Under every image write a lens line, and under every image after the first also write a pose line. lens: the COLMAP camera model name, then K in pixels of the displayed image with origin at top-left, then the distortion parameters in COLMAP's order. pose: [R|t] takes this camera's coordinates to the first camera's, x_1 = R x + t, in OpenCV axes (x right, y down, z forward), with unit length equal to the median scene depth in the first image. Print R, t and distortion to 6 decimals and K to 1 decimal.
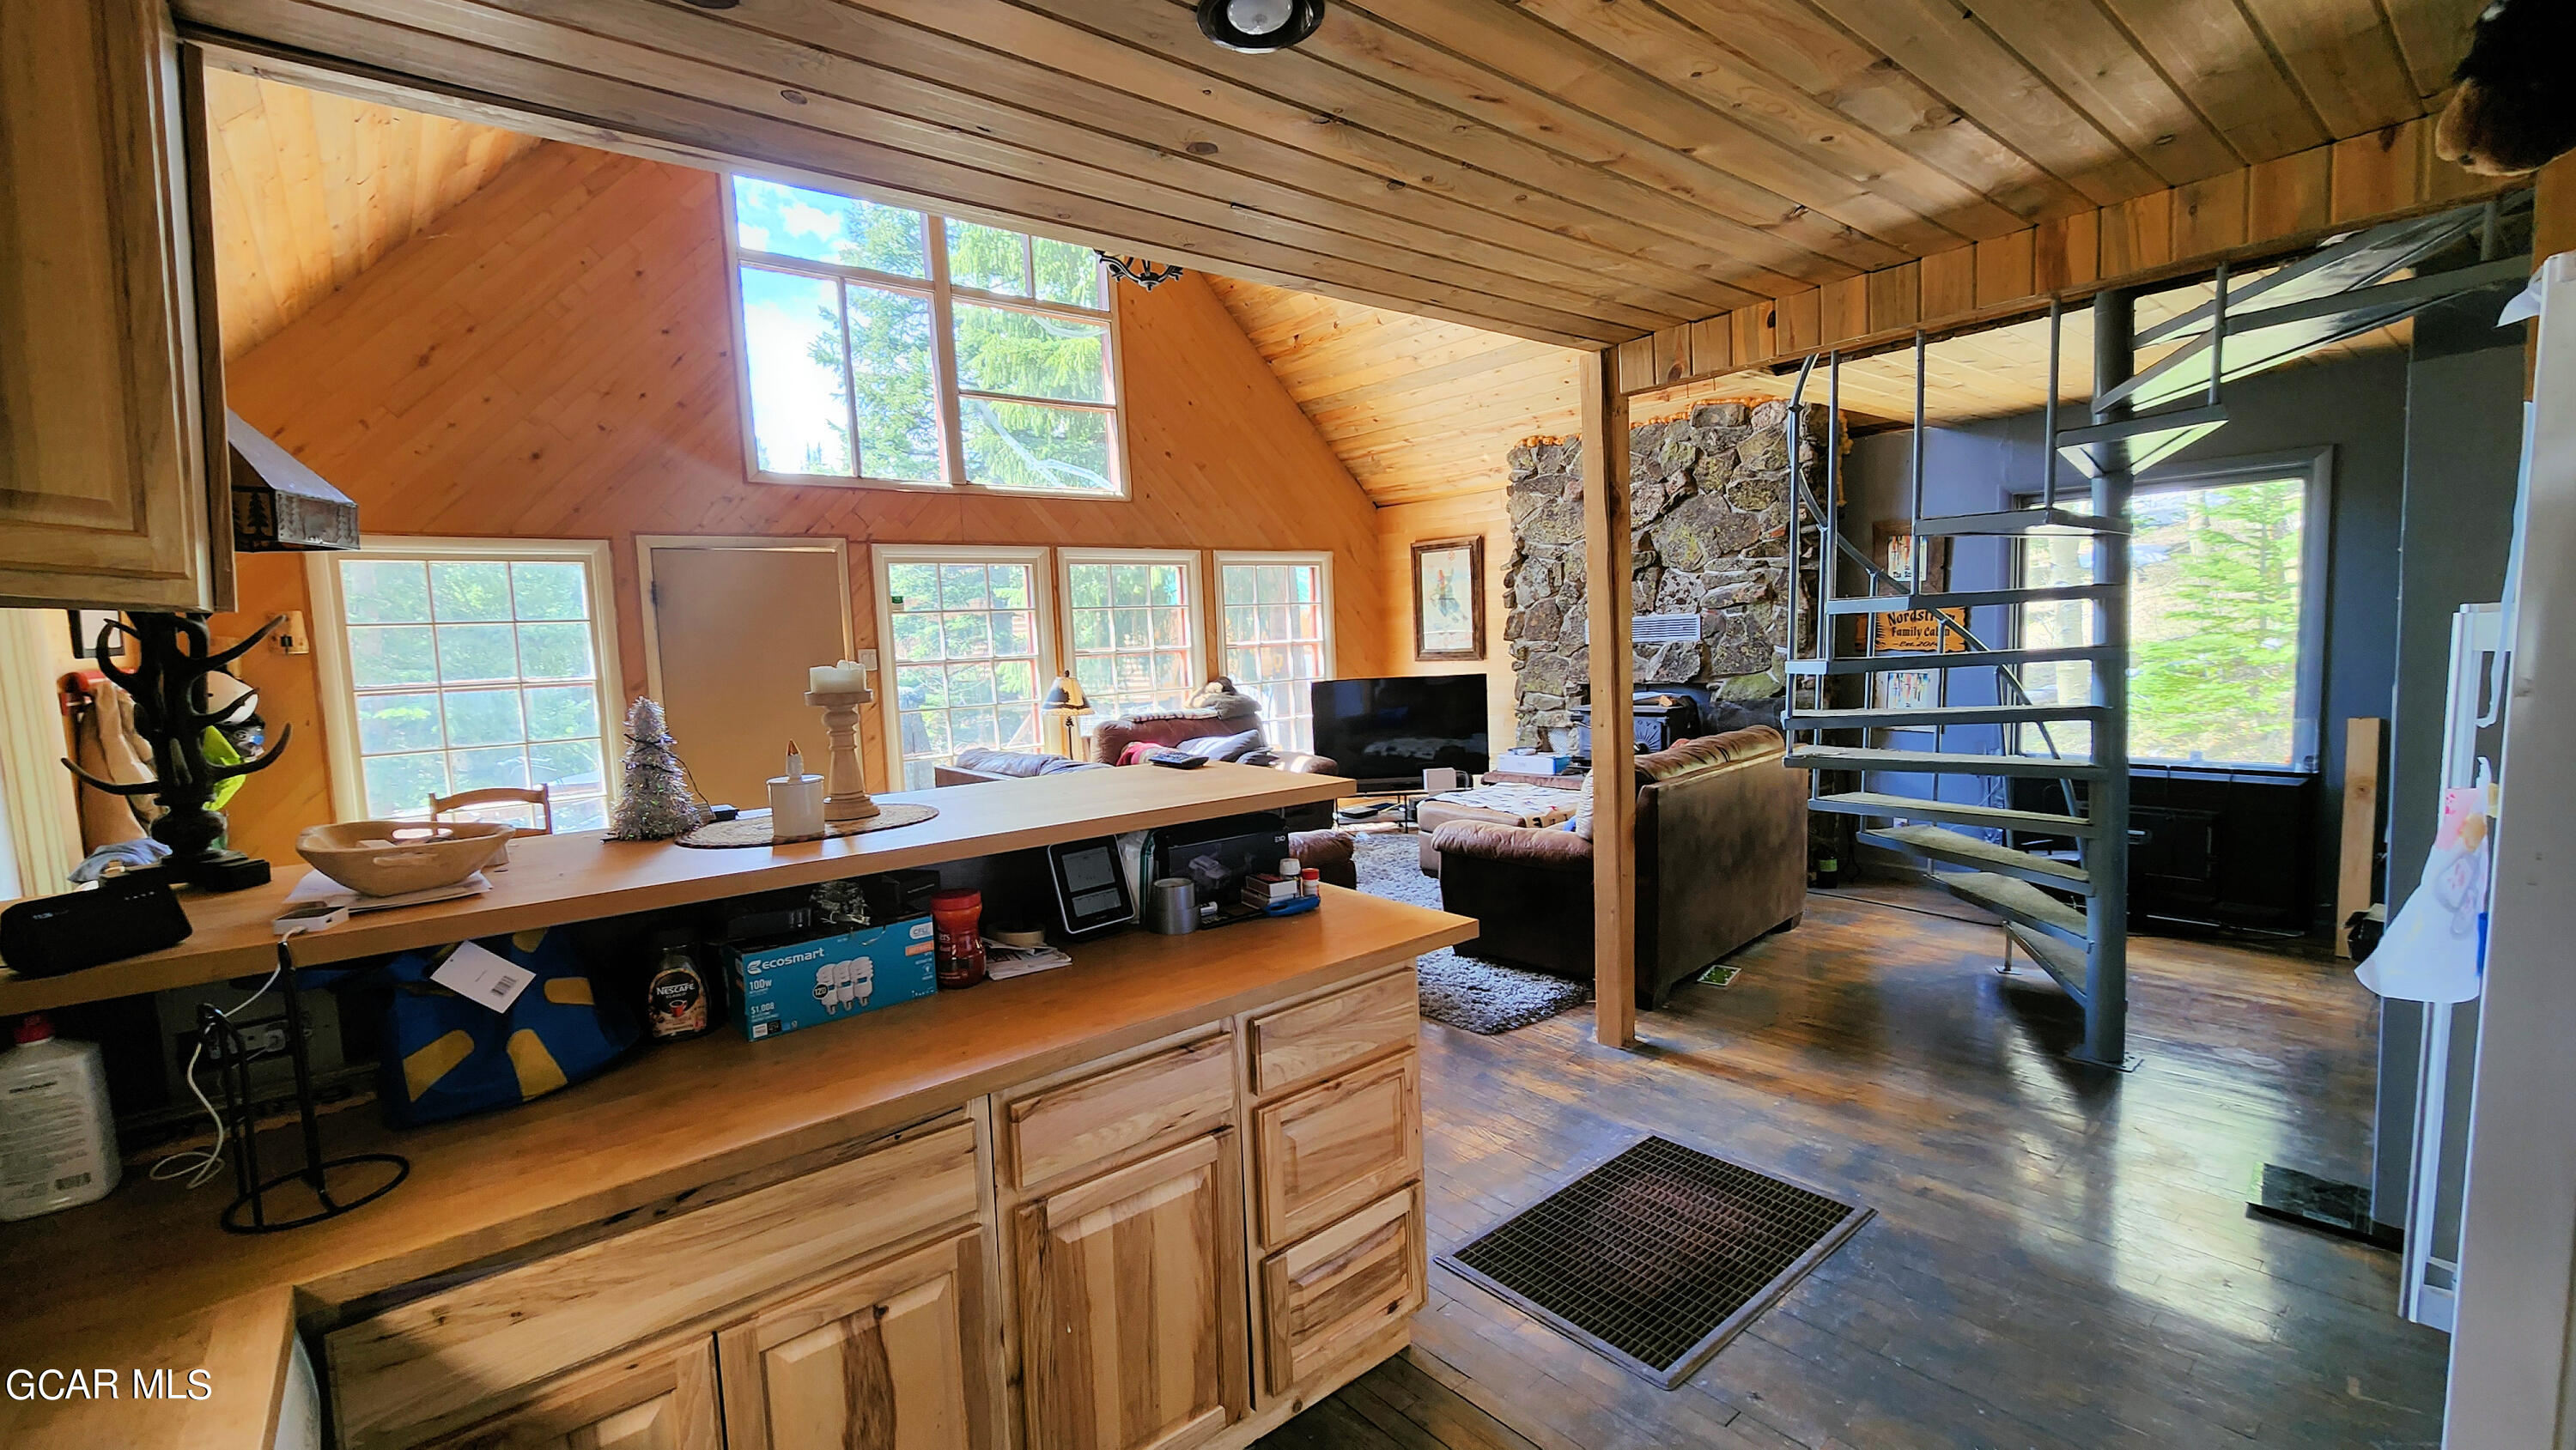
lens RADIAL K [[1065.6, 0, 1255.1], [0, 1065.6, 729.8], [0, 0, 1]] dist [-0.001561, 0.001856]
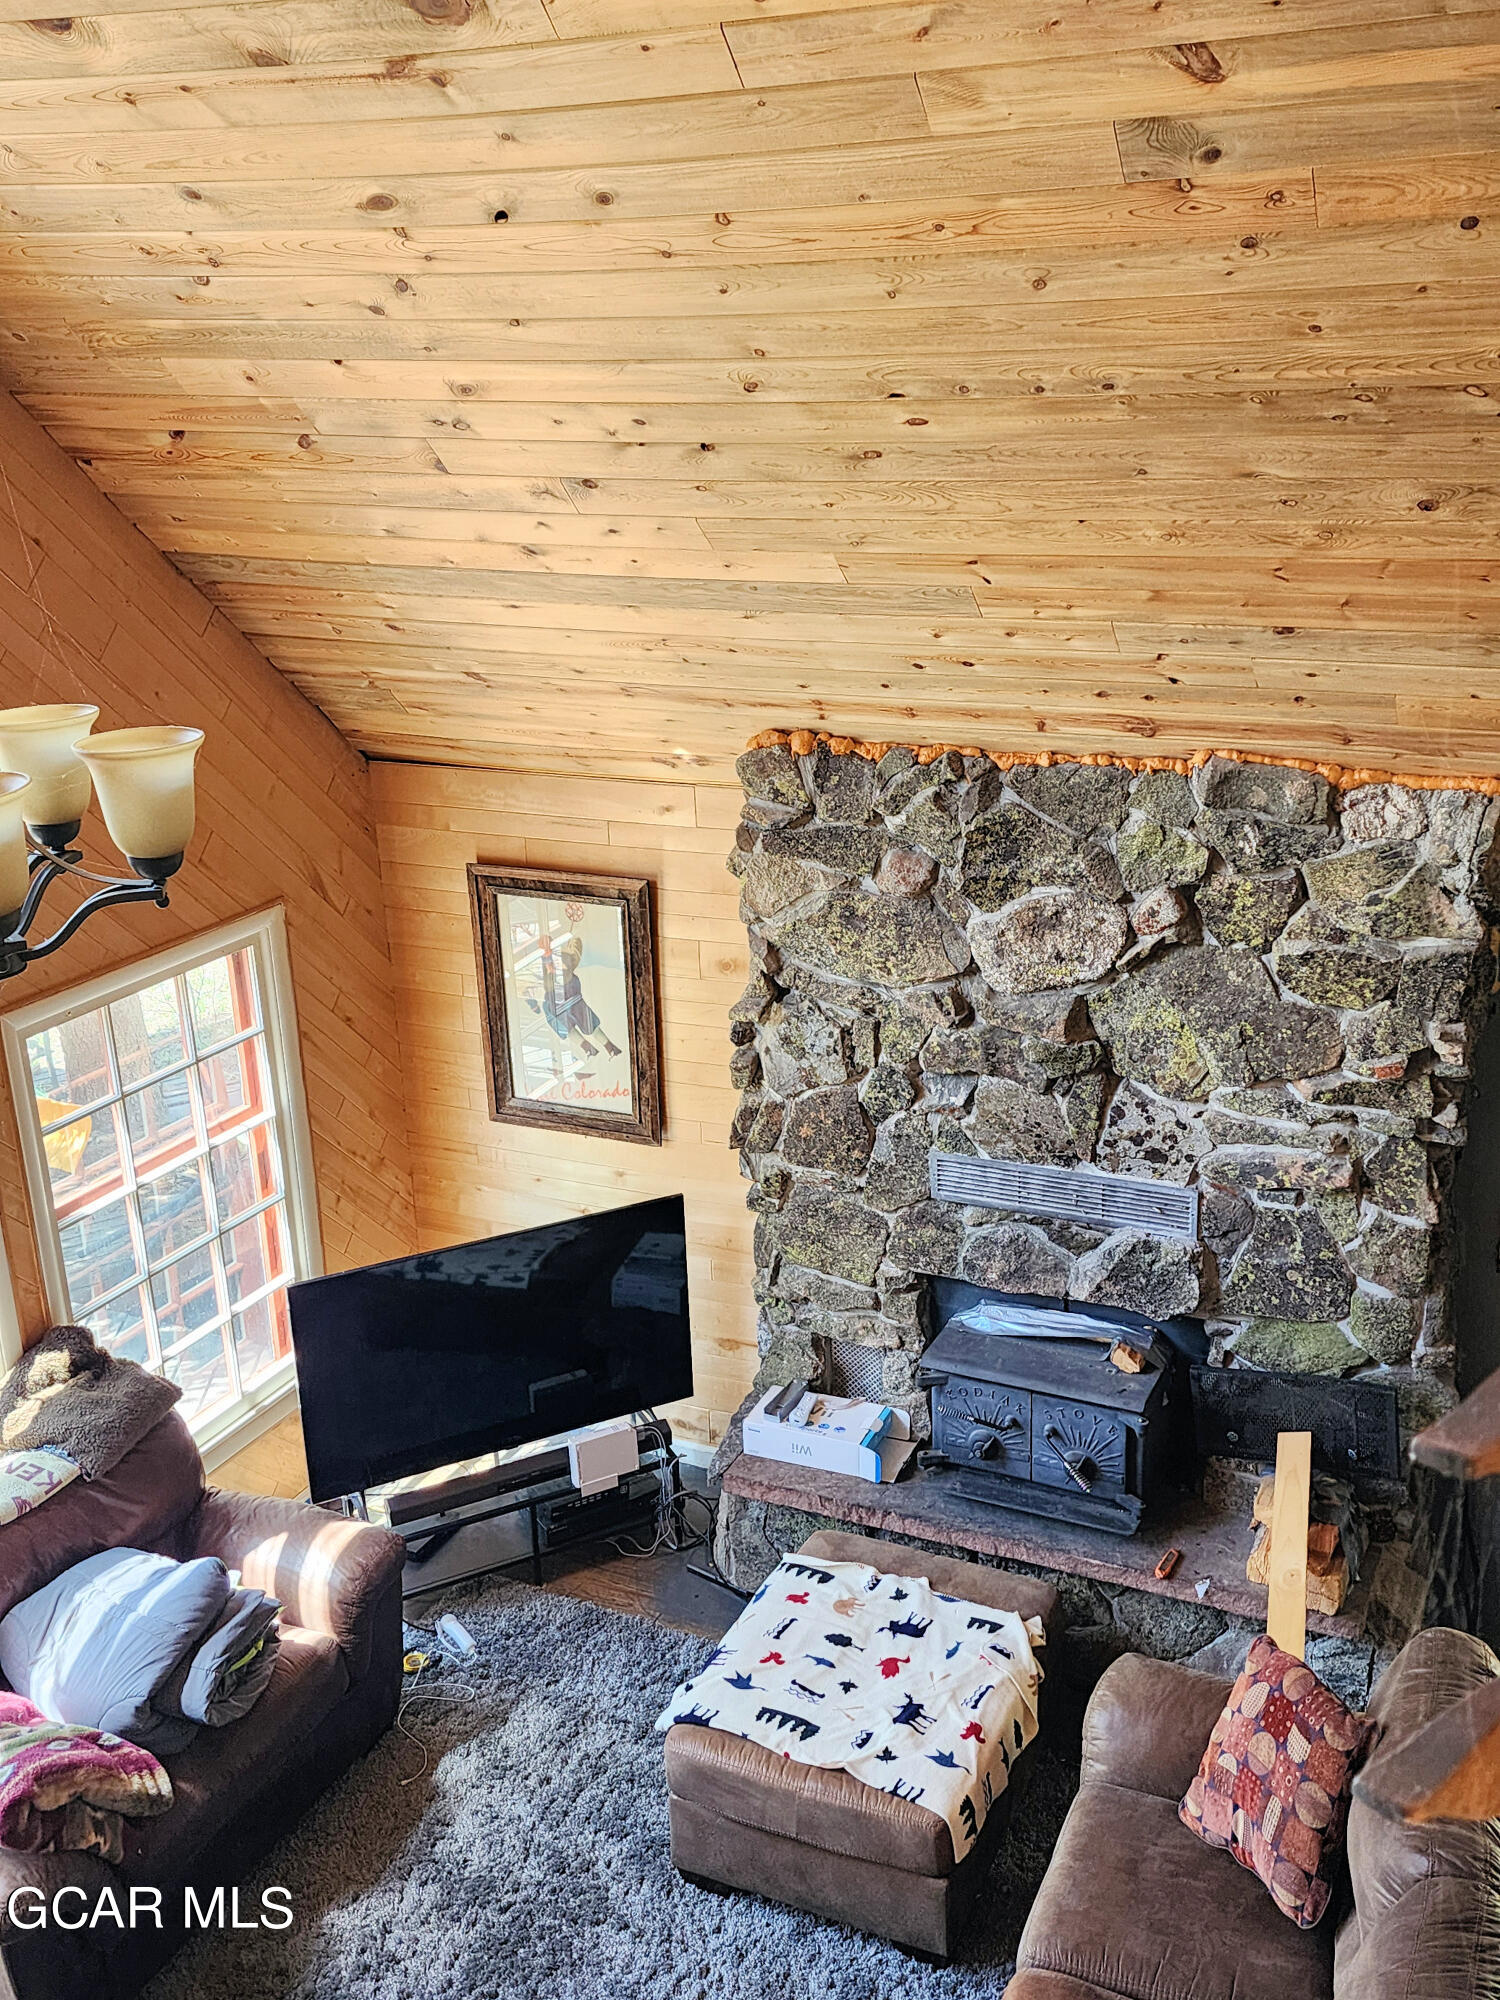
lens RADIAL K [[1942.8, 0, 723.1], [0, 1942.8, 1012.8], [0, 0, 1]] dist [0.120699, 0.000000]
pose [[0.911210, -0.129621, 0.391018, -0.090209], [0.036784, 0.971016, 0.236168, -0.372985], [-0.410297, -0.200815, 0.889567, 0.323919]]
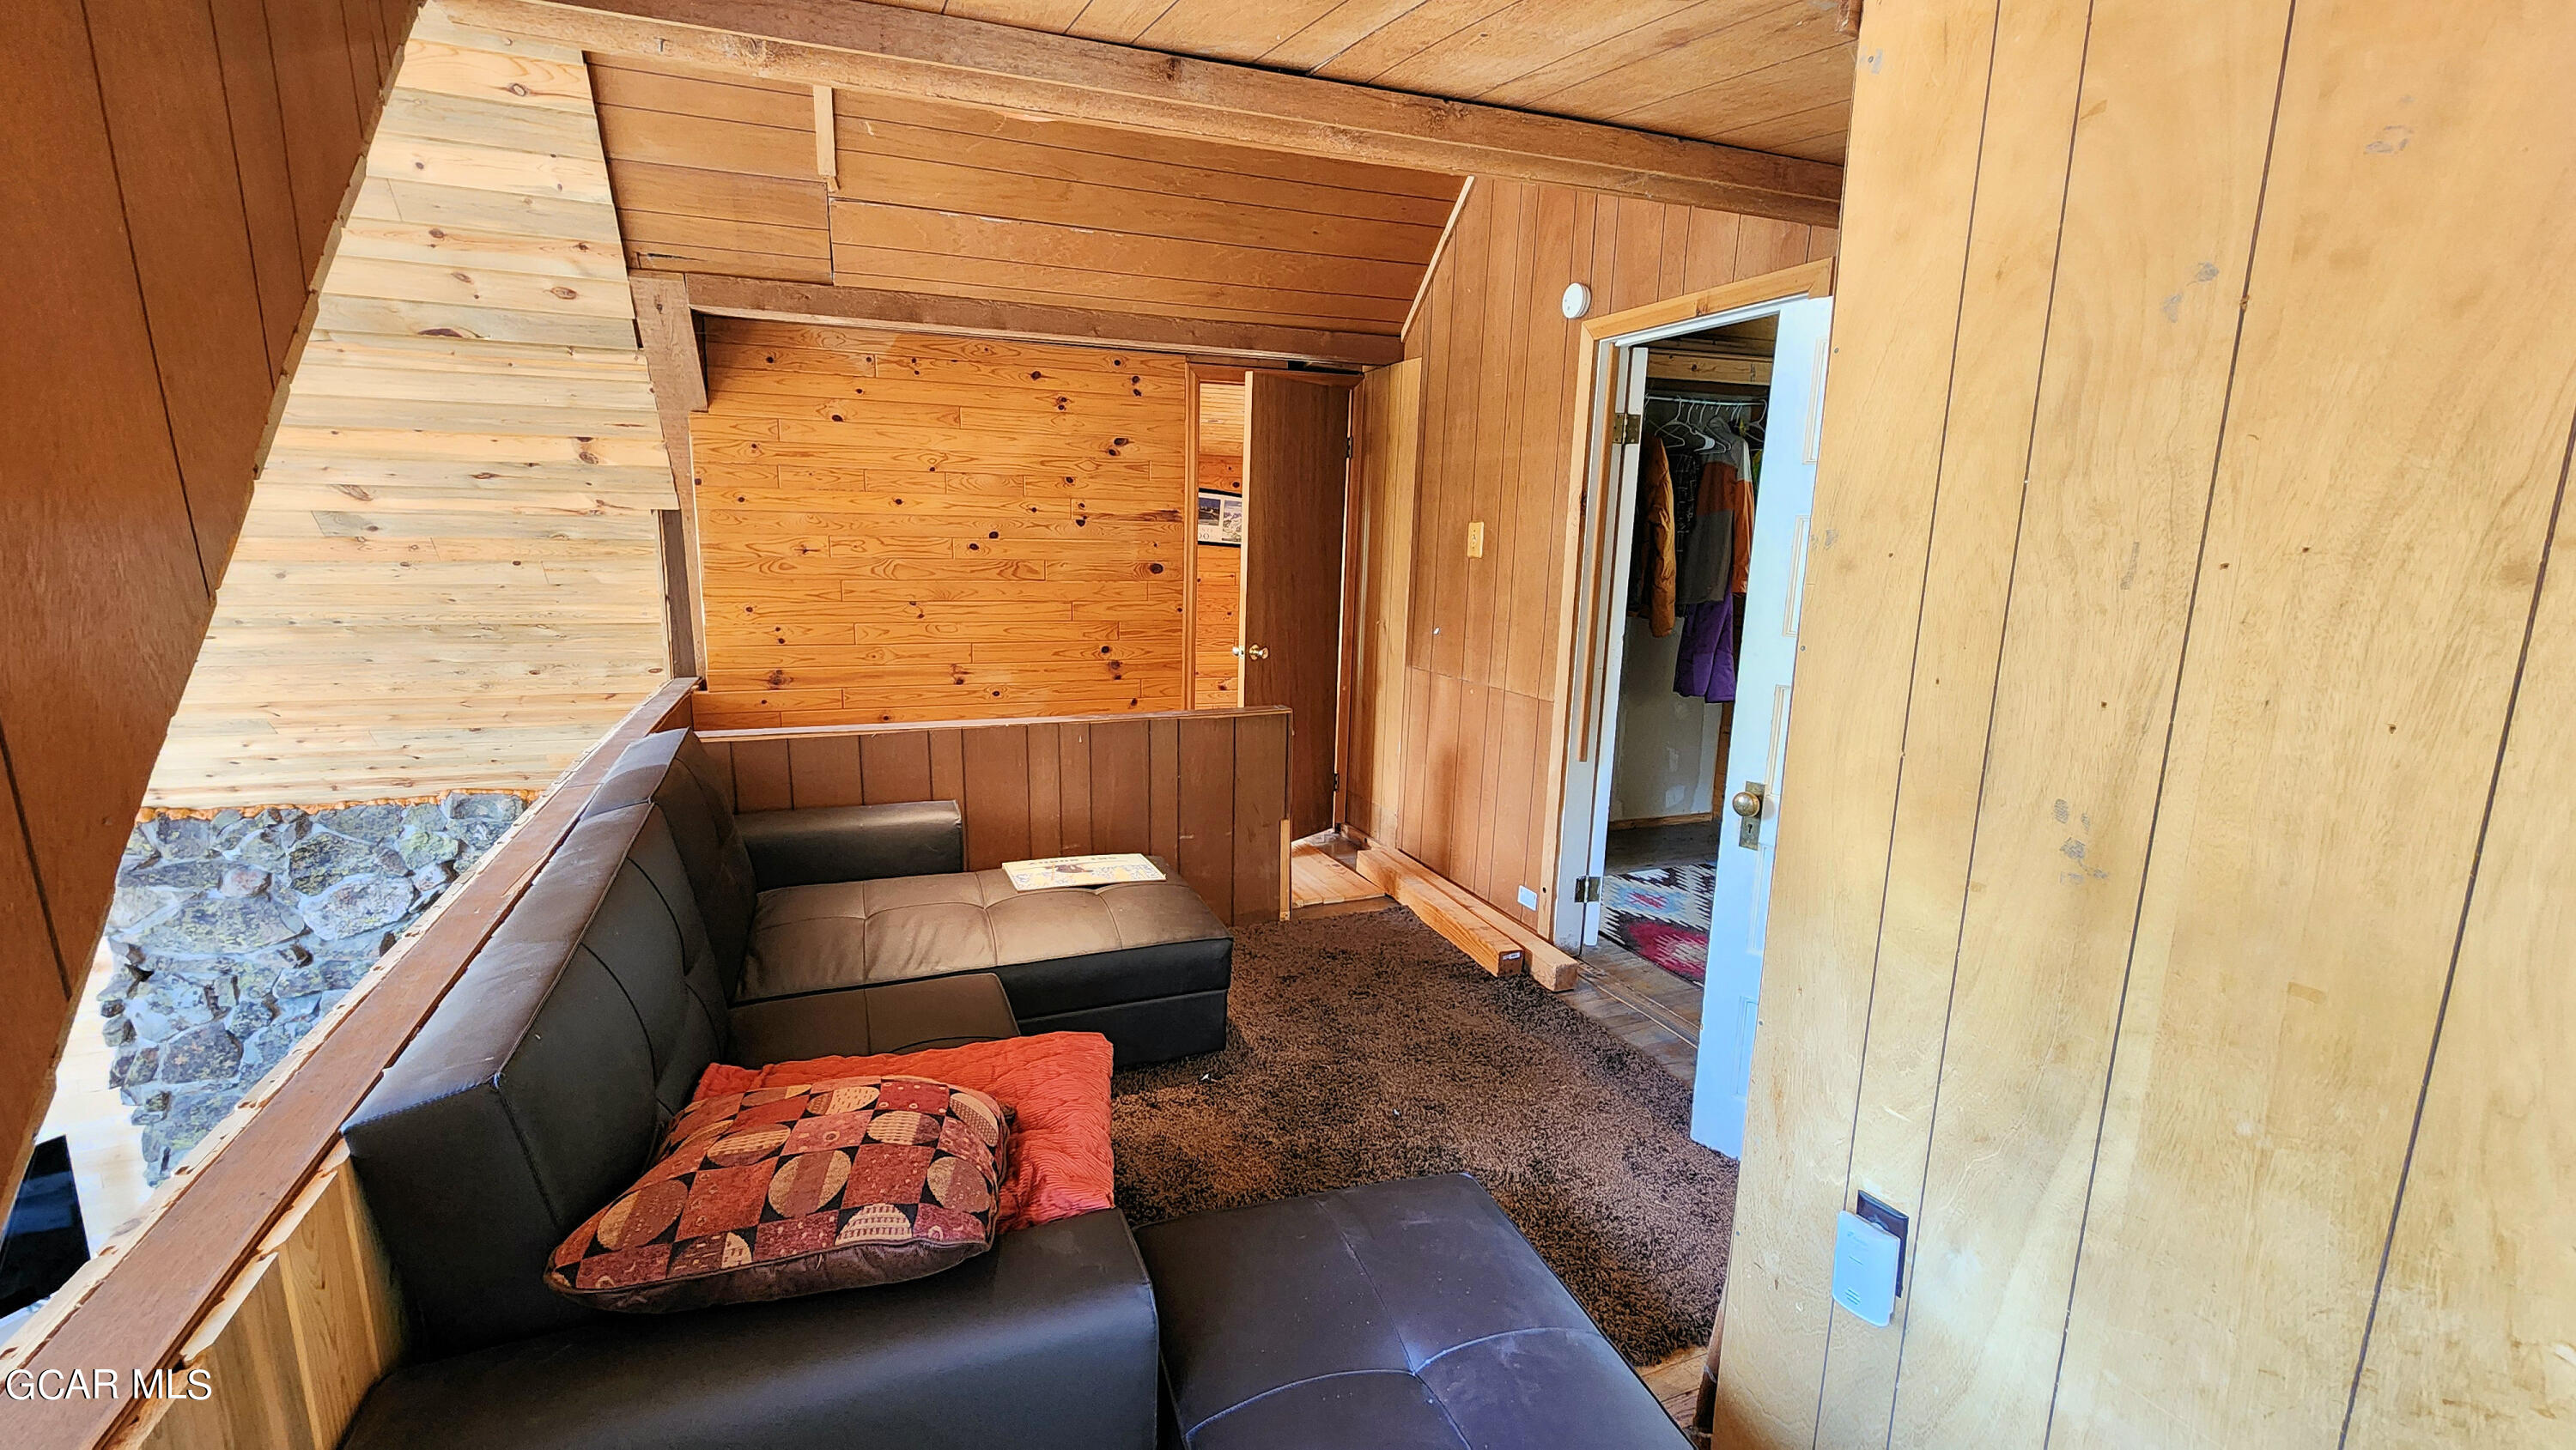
lens RADIAL K [[1065.6, 0, 1278.8], [0, 1065.6, 733.5], [0, 0, 1]] dist [-0.001561, 0.001856]
pose [[0.284019, -0.127617, 0.950288, -0.185758], [0.048092, 0.991751, 0.118812, -0.392567], [-0.957612, 0.011957, 0.287813, 0.117046]]
